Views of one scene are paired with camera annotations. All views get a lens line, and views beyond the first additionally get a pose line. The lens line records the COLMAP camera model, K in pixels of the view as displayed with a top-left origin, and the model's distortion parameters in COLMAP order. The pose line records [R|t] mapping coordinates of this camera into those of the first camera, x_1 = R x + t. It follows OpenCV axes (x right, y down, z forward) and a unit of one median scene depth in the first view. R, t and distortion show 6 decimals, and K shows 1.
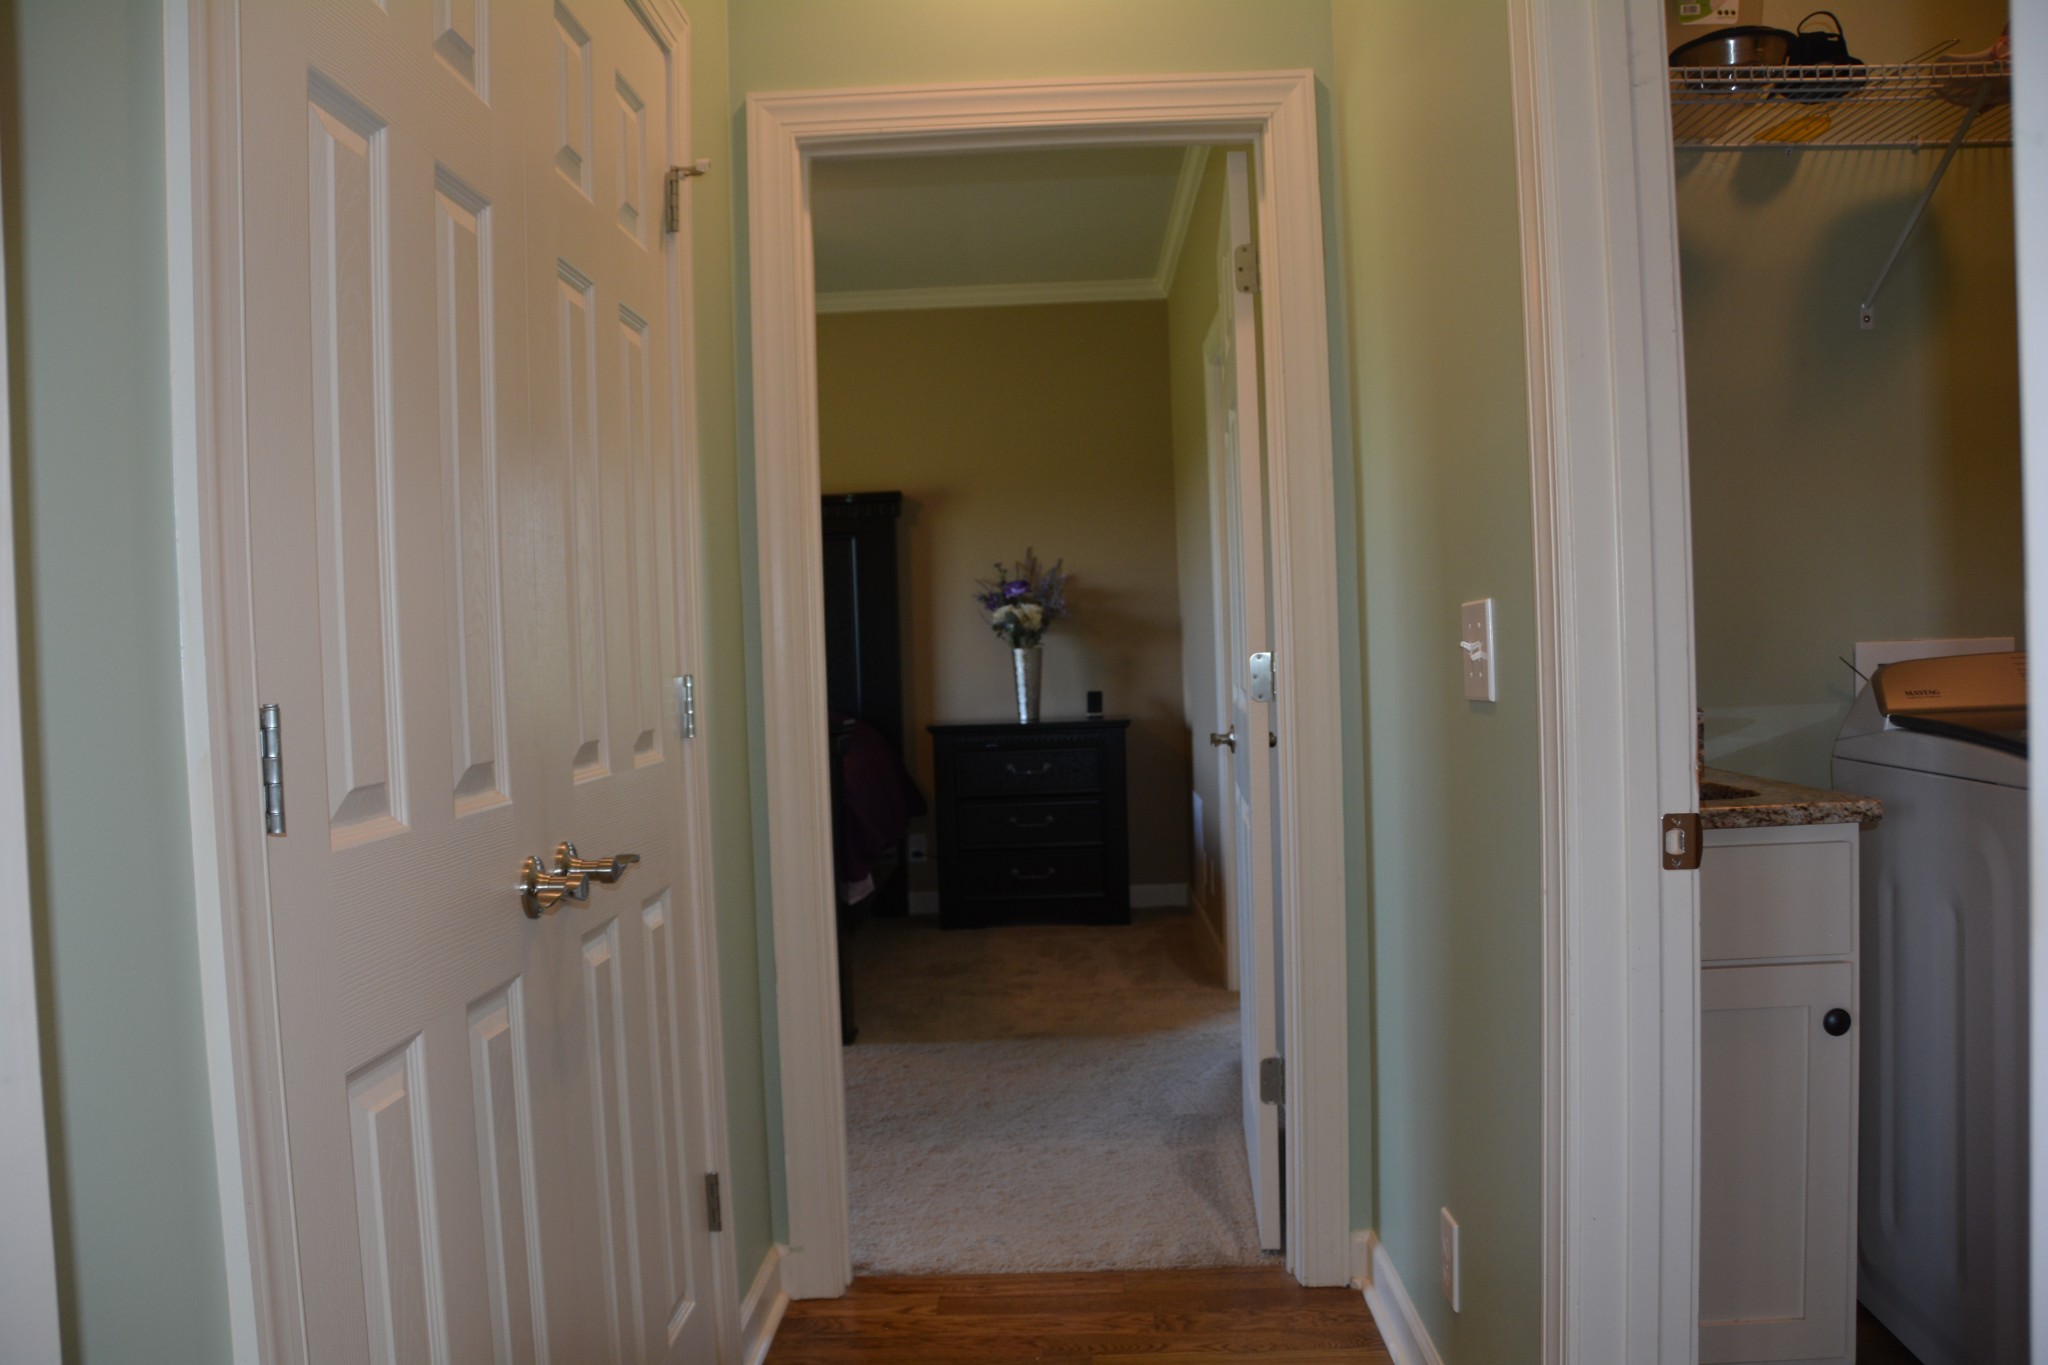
lens RADIAL K [[1587.8, 0, 997.2], [0, 1587.8, 696.4], [0, 0, 1]] dist [-0.172491, 0.125082]
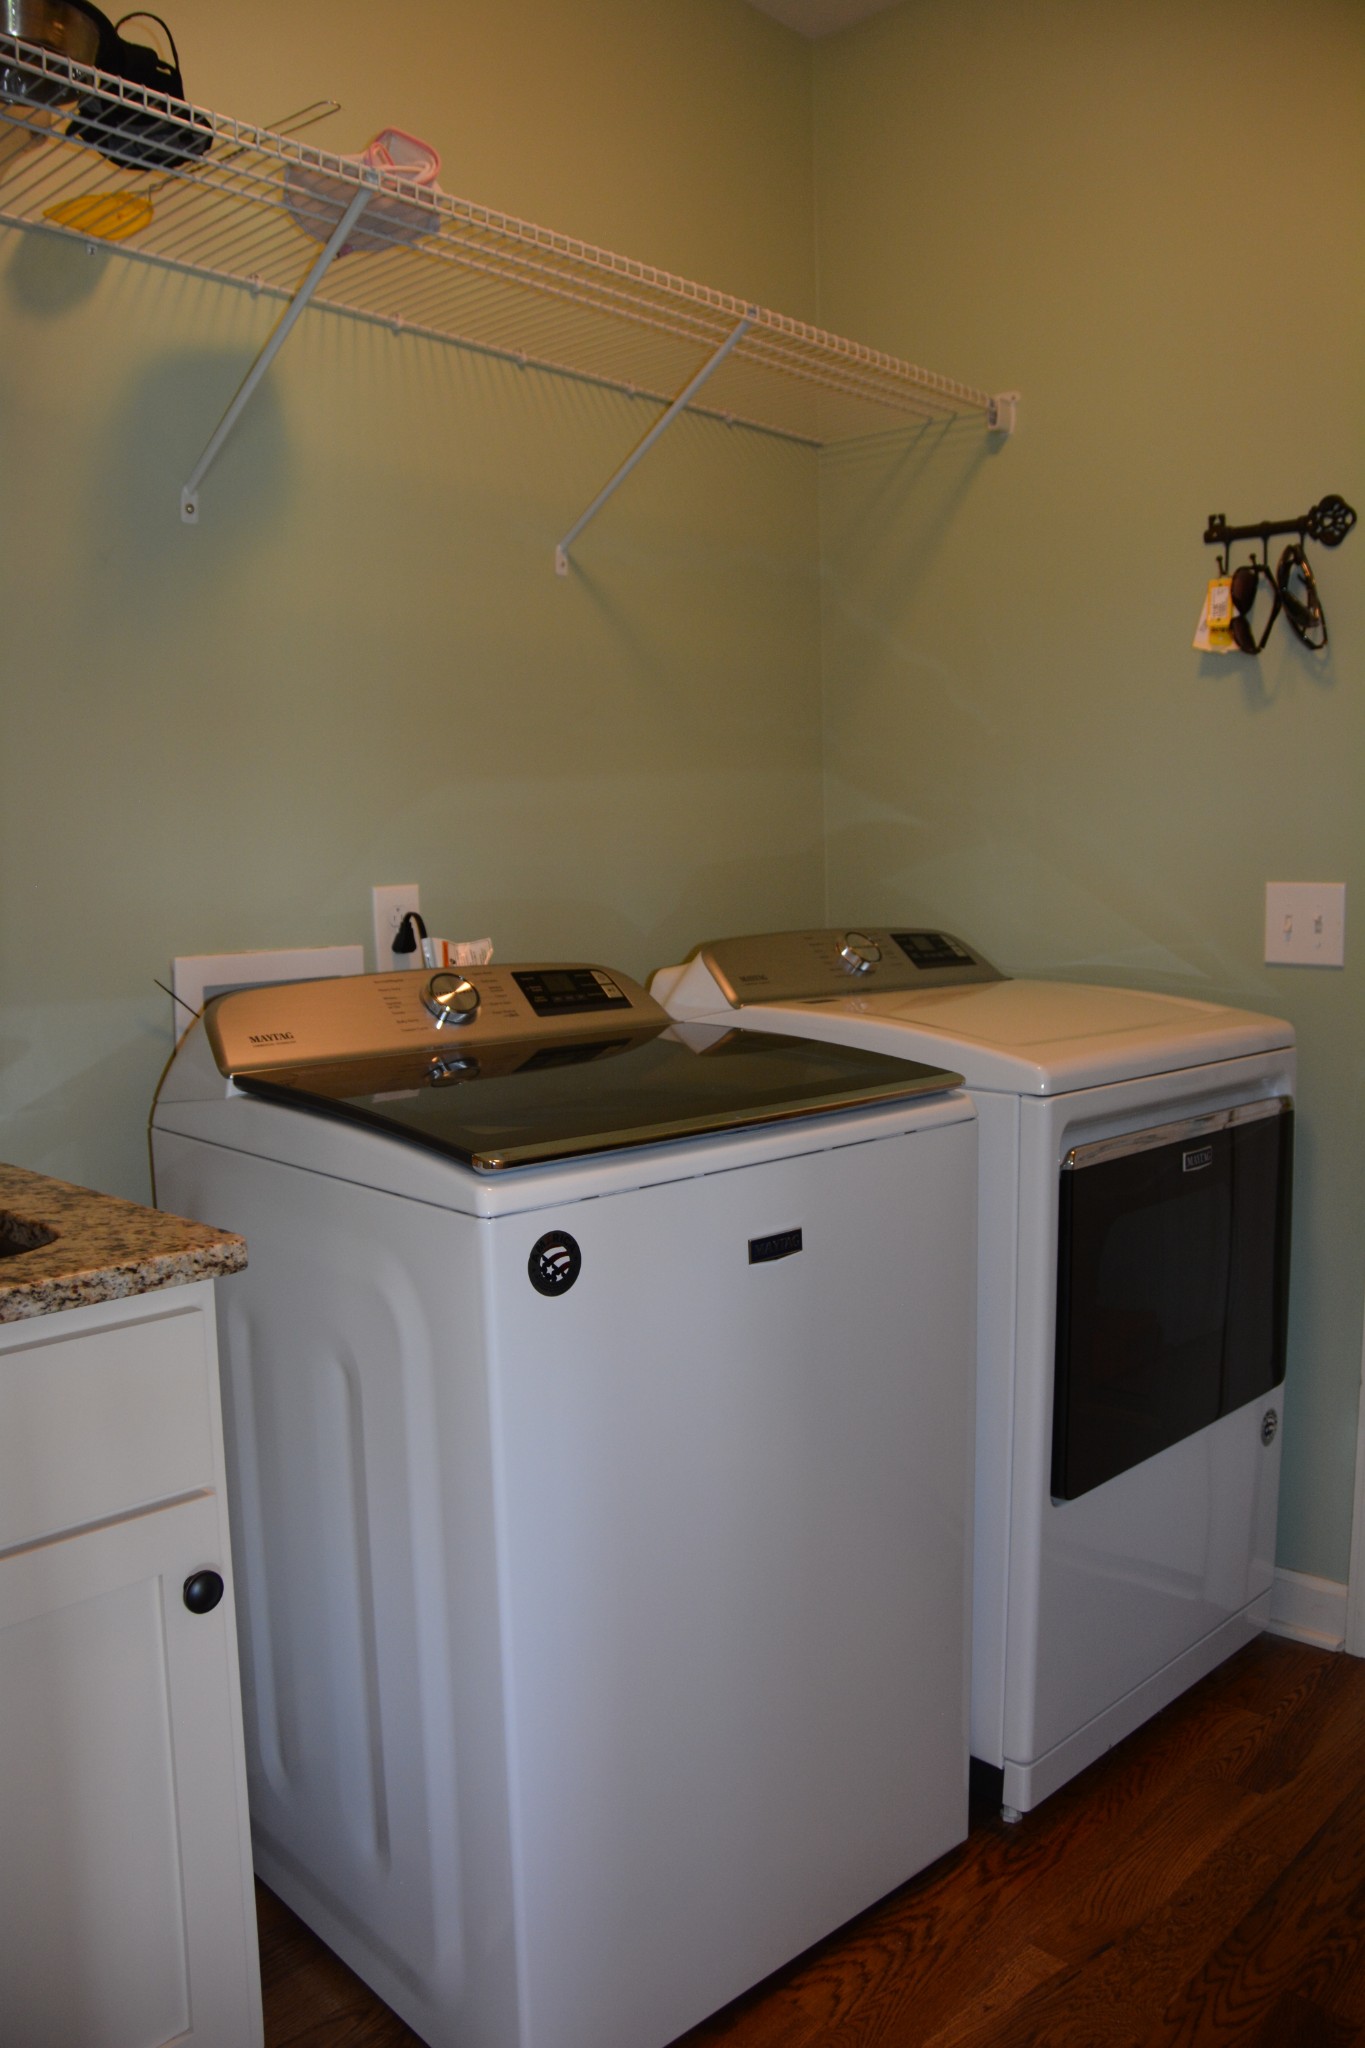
lens RADIAL K [[1593.3, 0, 682.5], [0, 1593.3, 1024.0], [0, 0, 1]] dist [-0.150431, 0.107498]
pose [[0.654696, -0.048657, 0.754325, 0.181299], [0.007073, 0.998277, 0.058254, -0.052017], [-0.755859, -0.032803, 0.653912, 0.375574]]
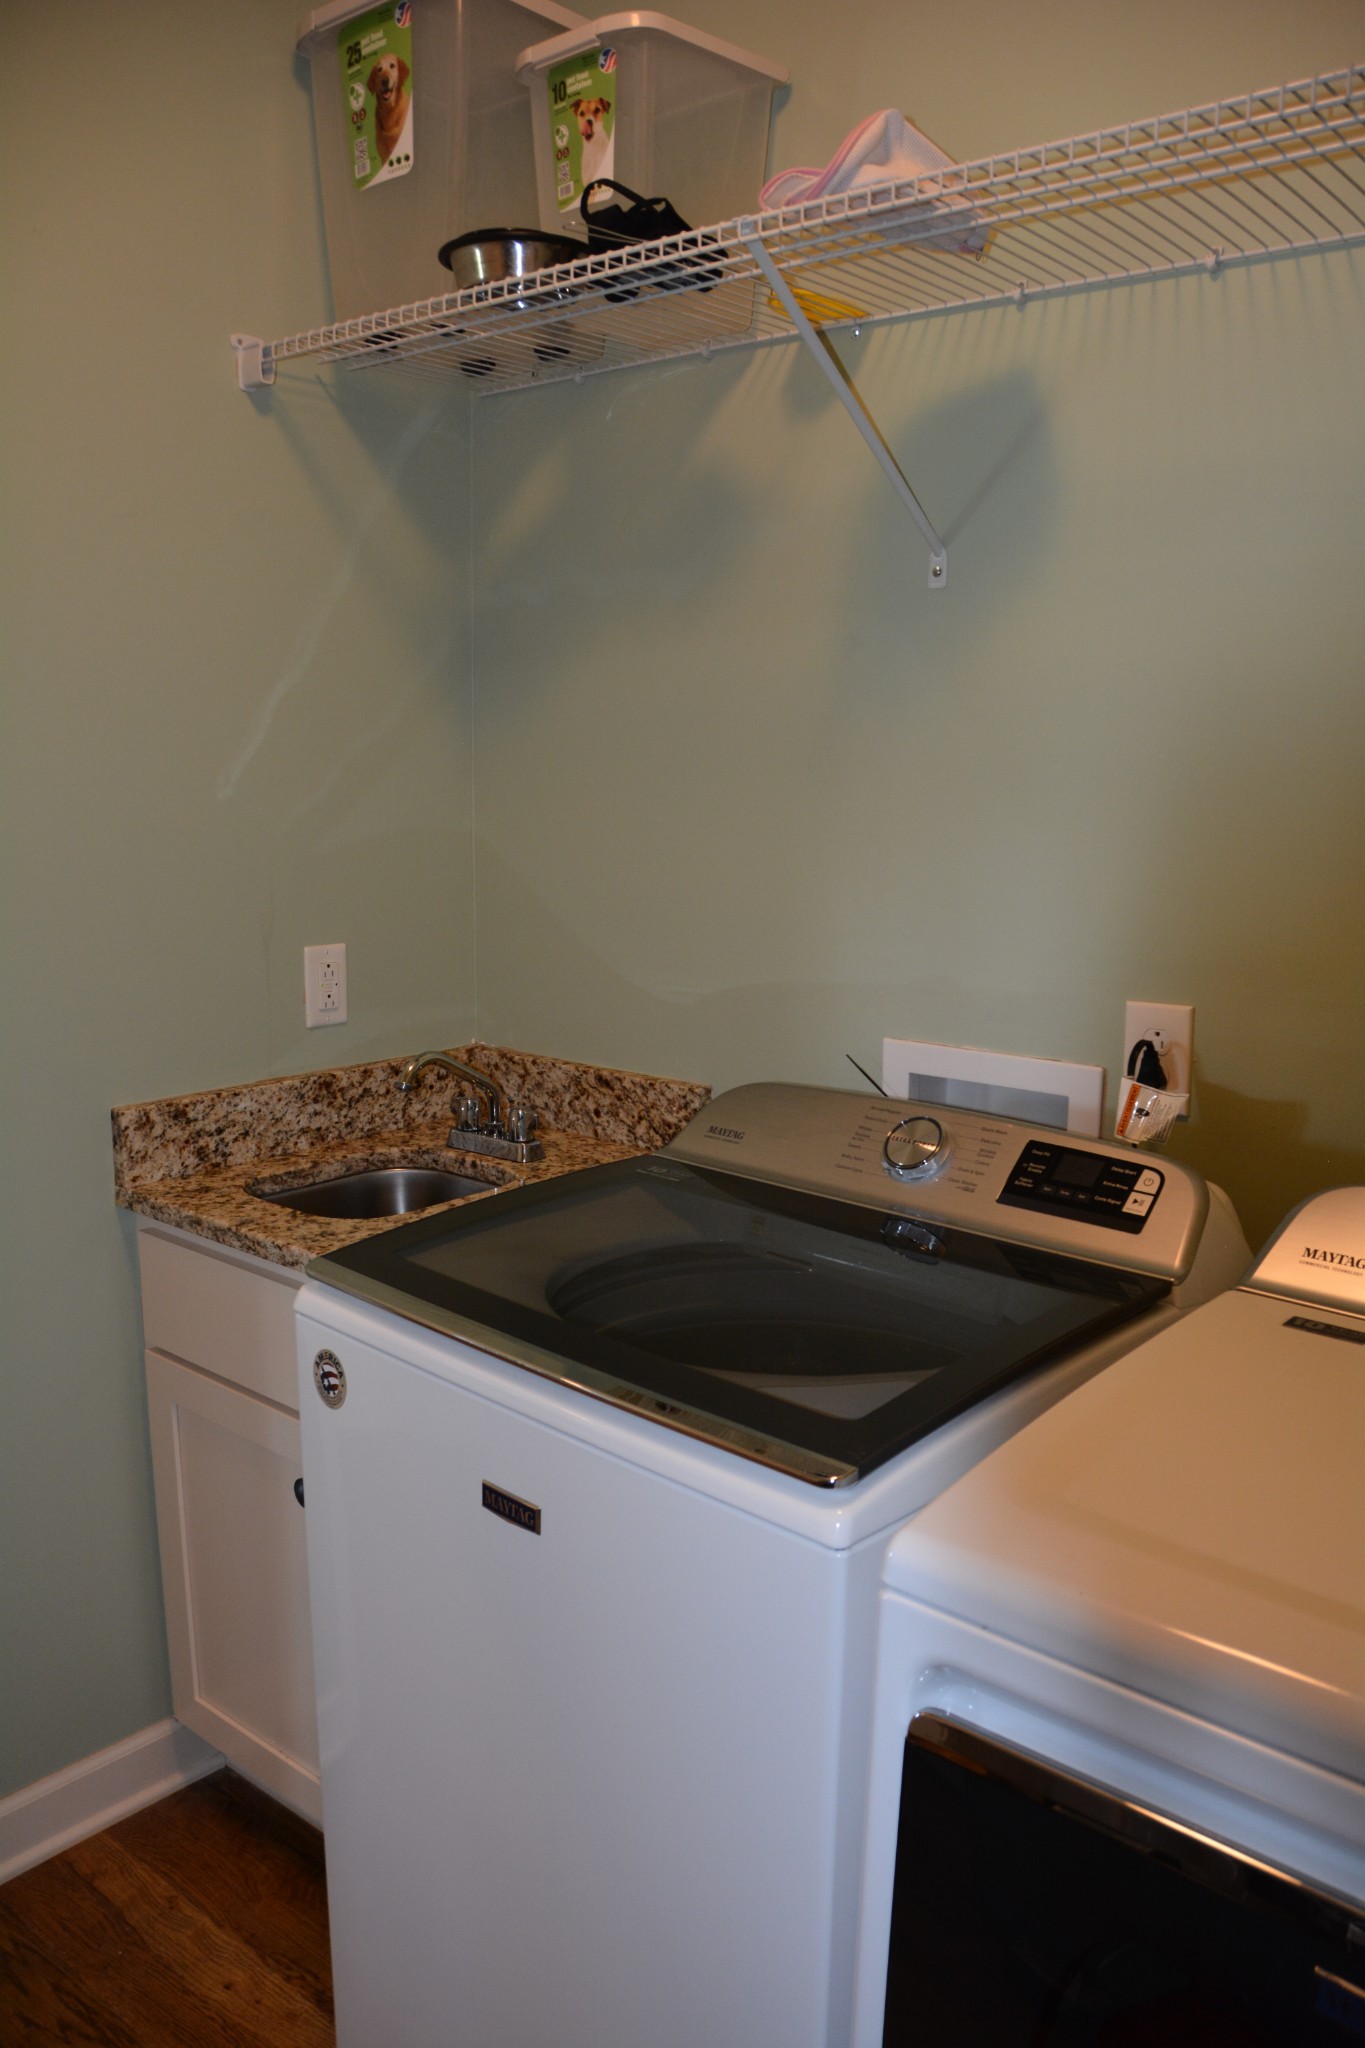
lens RADIAL K [[1533.0, 0, 679.6], [0, 1533.0, 1125.1], [0, 0, 1]] dist [-0.108712, 0.003619]
pose [[0.784547, 0.182735, -0.592532, 1.060077], [-0.053170, 0.971895, 0.229330, -0.180154], [0.617786, -0.148415, 0.772213, 0.420878]]
